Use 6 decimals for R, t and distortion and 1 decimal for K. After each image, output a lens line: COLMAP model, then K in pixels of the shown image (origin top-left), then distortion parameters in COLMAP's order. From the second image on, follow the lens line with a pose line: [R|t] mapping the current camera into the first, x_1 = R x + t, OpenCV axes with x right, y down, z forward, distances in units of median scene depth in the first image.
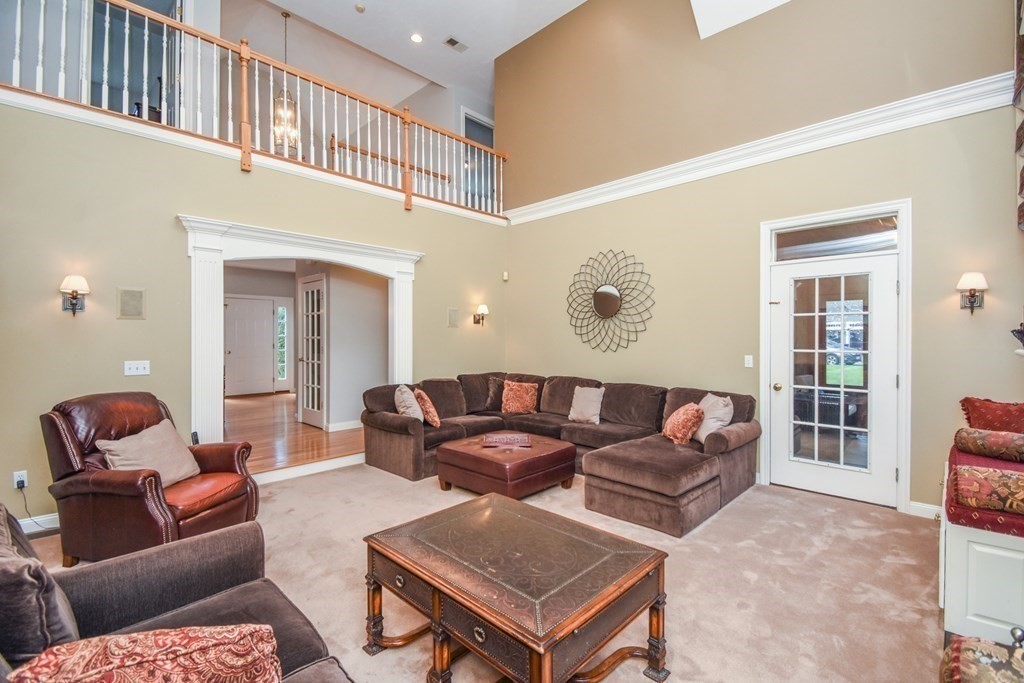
lens RADIAL K [[441.2, 0, 512.0], [0, 441.2, 341.5], [0, 0, 1]] dist [-0.002632, -0.000462]
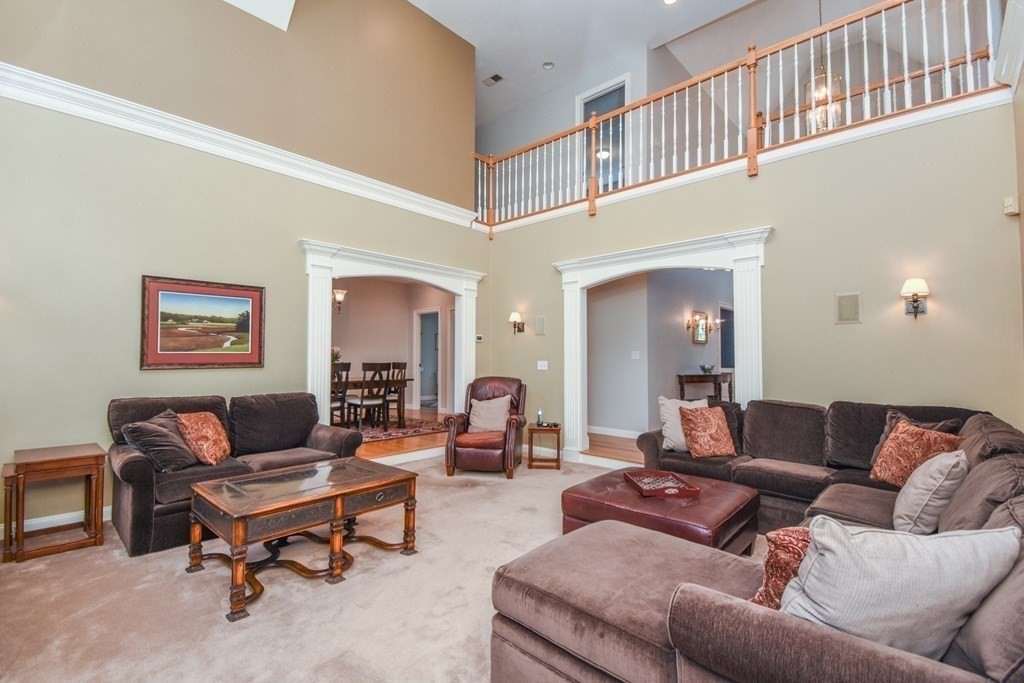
lens RADIAL K [[464.5, 0, 508.0], [0, 464.5, 326.2], [0, 0, 1]] dist [0.000966, -0.000170]
pose [[0.031661, -0.046431, -0.998420, 0.521030], [0.008218, 0.998899, -0.046193, -0.003138], [0.999465, -0.006742, 0.032008, 0.517430]]
